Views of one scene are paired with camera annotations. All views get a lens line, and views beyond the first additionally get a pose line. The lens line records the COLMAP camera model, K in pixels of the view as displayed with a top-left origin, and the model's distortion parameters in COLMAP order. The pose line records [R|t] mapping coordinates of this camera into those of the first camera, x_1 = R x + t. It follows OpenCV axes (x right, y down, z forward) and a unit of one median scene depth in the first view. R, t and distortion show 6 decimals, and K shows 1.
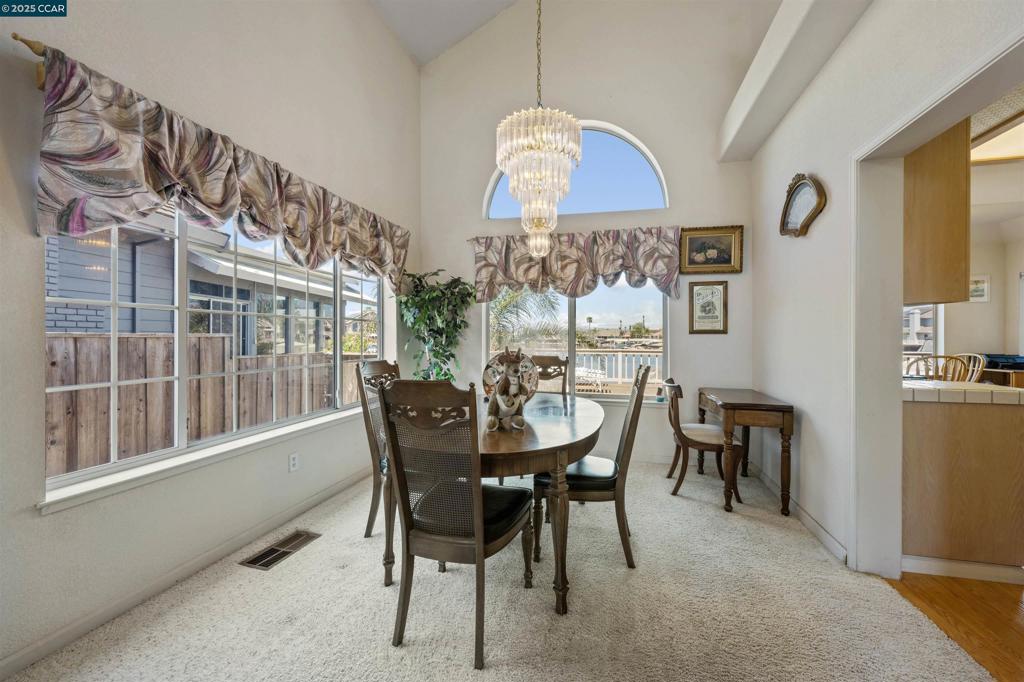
lens RADIAL K [[407.2, 0, 511.9], [0, 407.2, 335.5], [0, 0, 1]] dist [-0.002580, 0.000237]
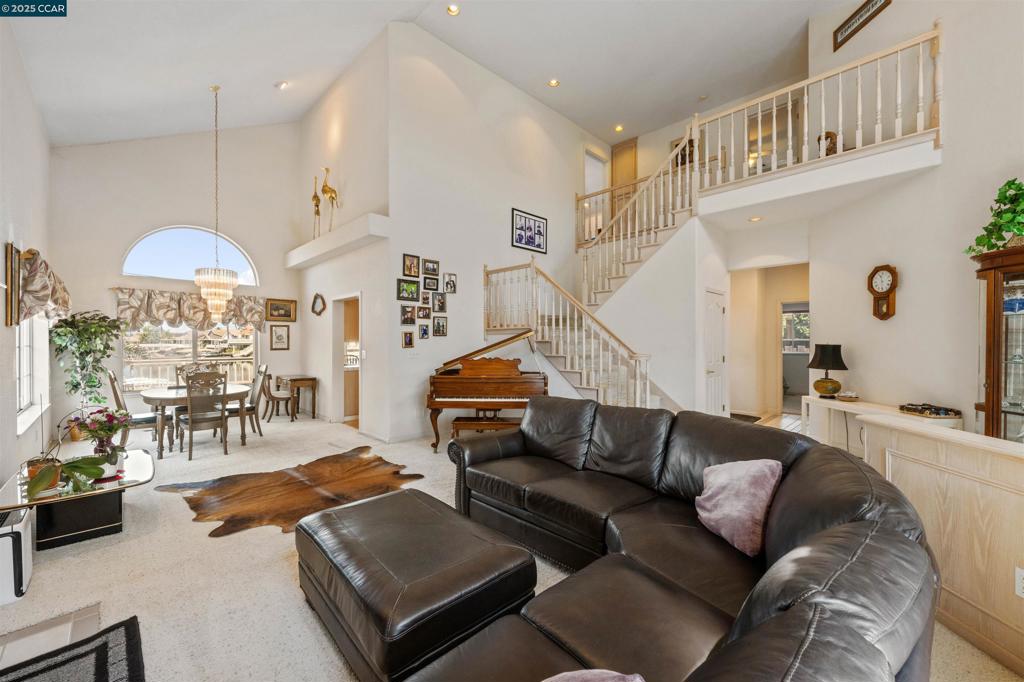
lens RADIAL K [[407.2, 0, 516.9], [0, 407.2, 341.3], [0, 0, 1]] dist [-0.002580, 0.000237]
pose [[0.515455, -0.002828, 0.856912, -0.681318], [-0.001126, 0.999991, 0.003978, -0.059562], [-0.856916, -0.003015, 0.515447, -1.119951]]
